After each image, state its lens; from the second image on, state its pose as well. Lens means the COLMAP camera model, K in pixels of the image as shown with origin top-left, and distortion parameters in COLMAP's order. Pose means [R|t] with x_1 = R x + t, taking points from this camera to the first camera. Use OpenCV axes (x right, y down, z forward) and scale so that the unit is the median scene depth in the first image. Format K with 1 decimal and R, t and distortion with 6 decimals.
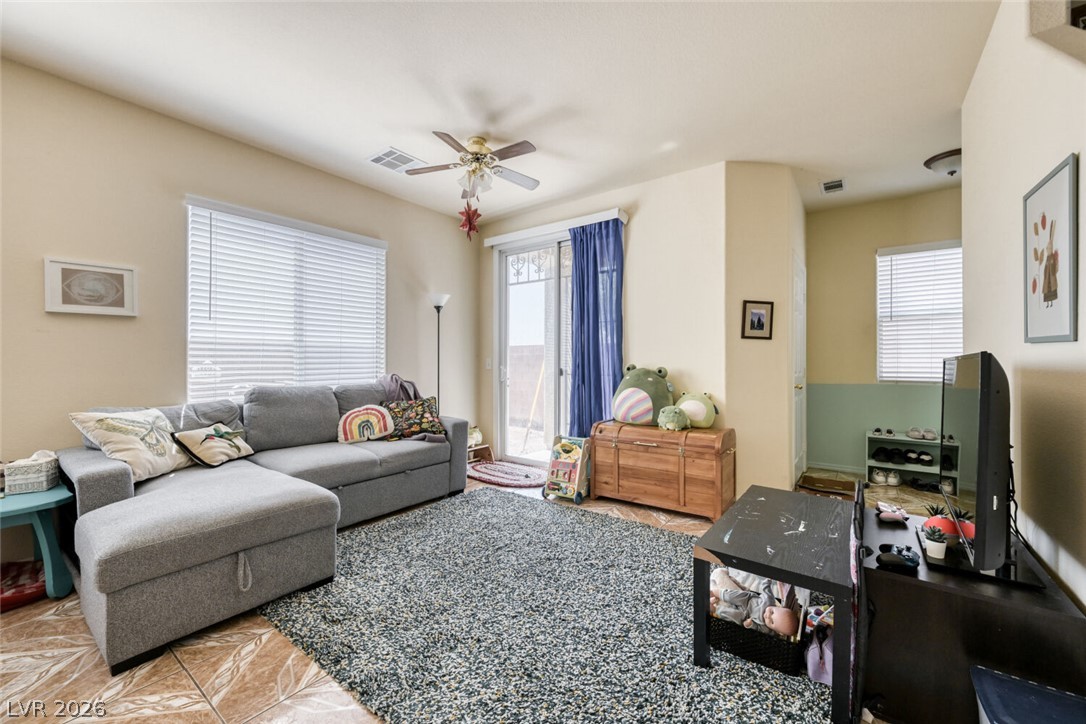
lens RADIAL K [[434.6, 0, 544.2], [0, 434.6, 361.8], [0, 0, 1]] dist [0.000030, 0.000210]
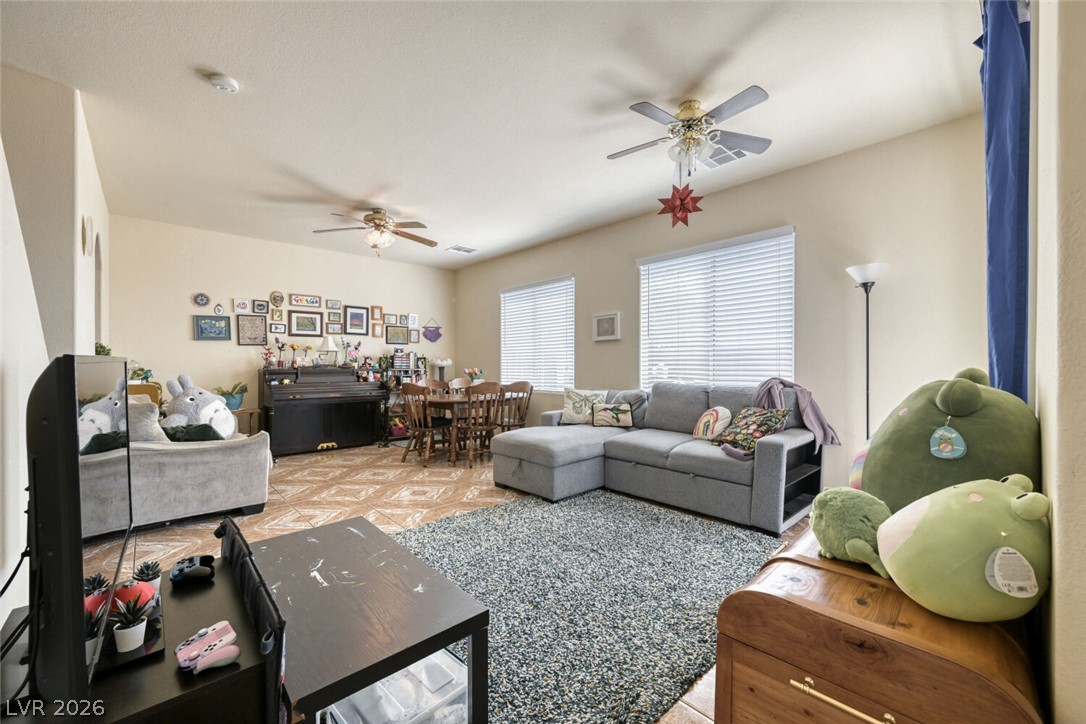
lens RADIAL K [[425.5, 0, 546.7], [0, 425.5, 363.9], [0, 0, 1]] dist [0.000752, 0.000166]
pose [[-0.180282, -0.001432, -0.983614, 0.689313], [0.003302, 0.999992, -0.002061, -0.000289], [0.983609, -0.003619, -0.180276, 0.836263]]
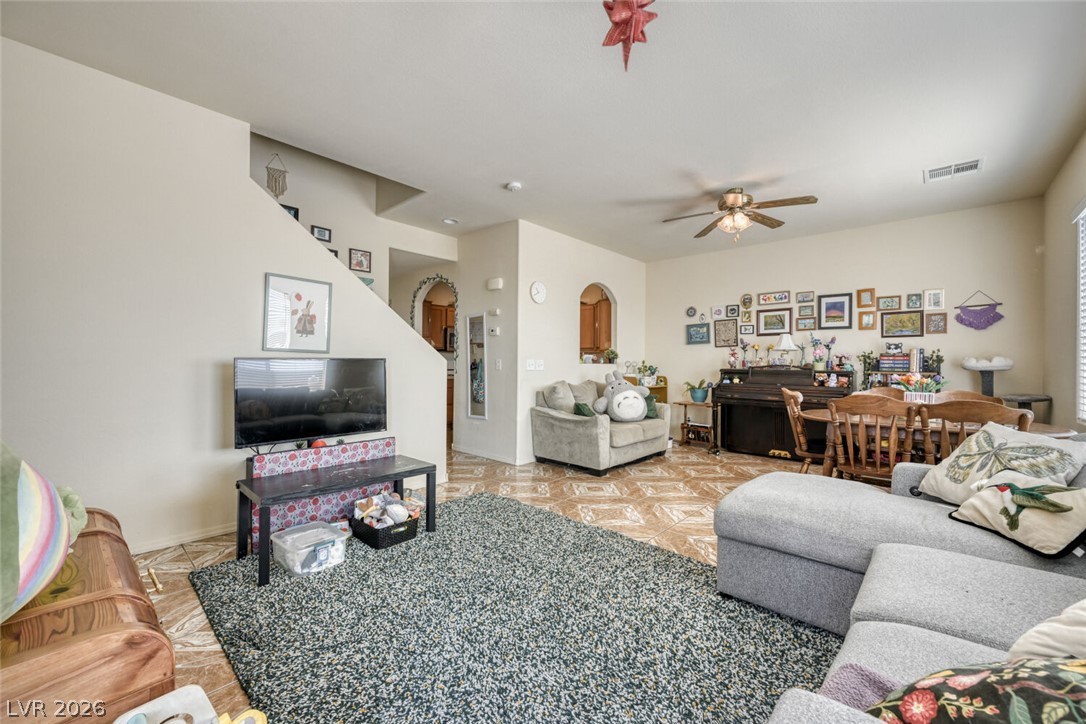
lens RADIAL K [[427.5, 0, 545.9], [0, 427.5, 360.4], [0, 0, 1]] dist [-0.001004, -0.000078]
pose [[-0.995180, -0.008901, 0.097663, -0.131378], [-0.009639, 0.999928, -0.007087, -0.000725], [-0.097593, -0.007994, -0.995194, 1.313928]]
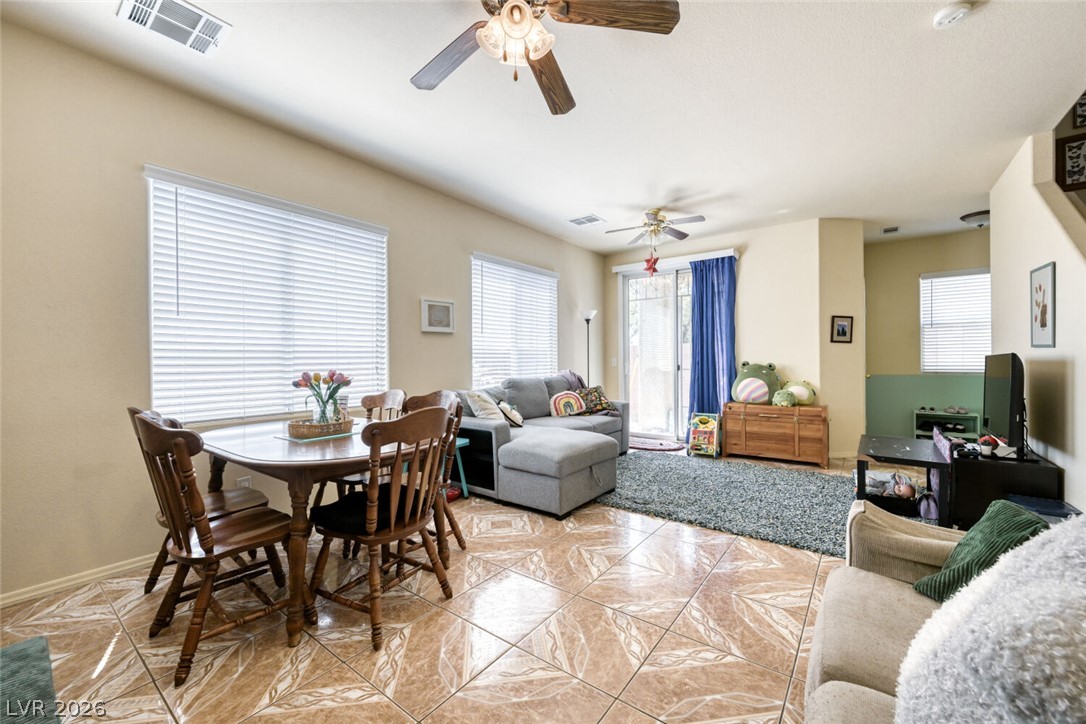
lens RADIAL K [[433.1, 0, 543.0], [0, 433.1, 362.0], [0, 0, 1]] dist [0.001577, 0.000227]
pose [[0.999890, -0.008218, -0.012319, -0.492869], [0.008250, 0.999963, 0.002573, -0.000709], [0.012297, -0.002674, 0.999921, -0.452975]]
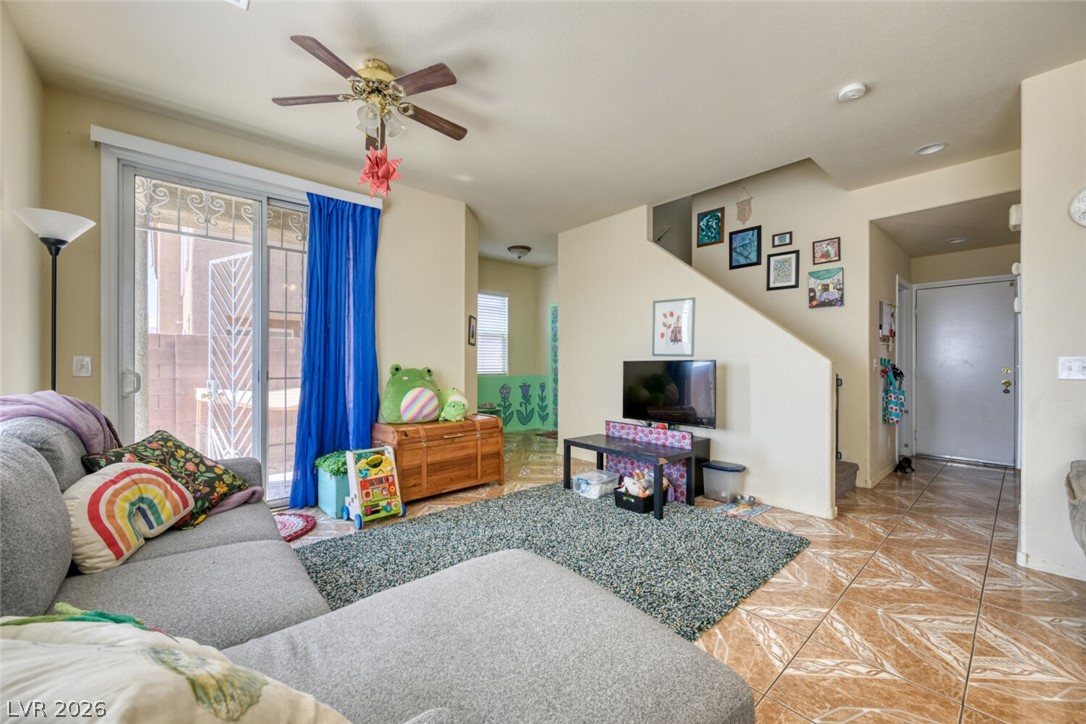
lens RADIAL K [[420.4, 0, 543.0], [0, 420.4, 362.0], [0, 0, 1]] dist [-0.001092, -0.000109]
pose [[0.204111, 0.002059, 0.978946, -0.764561], [-0.004050, 0.999991, -0.001259, -0.000670], [-0.978939, -0.003708, 0.204117, 0.547420]]
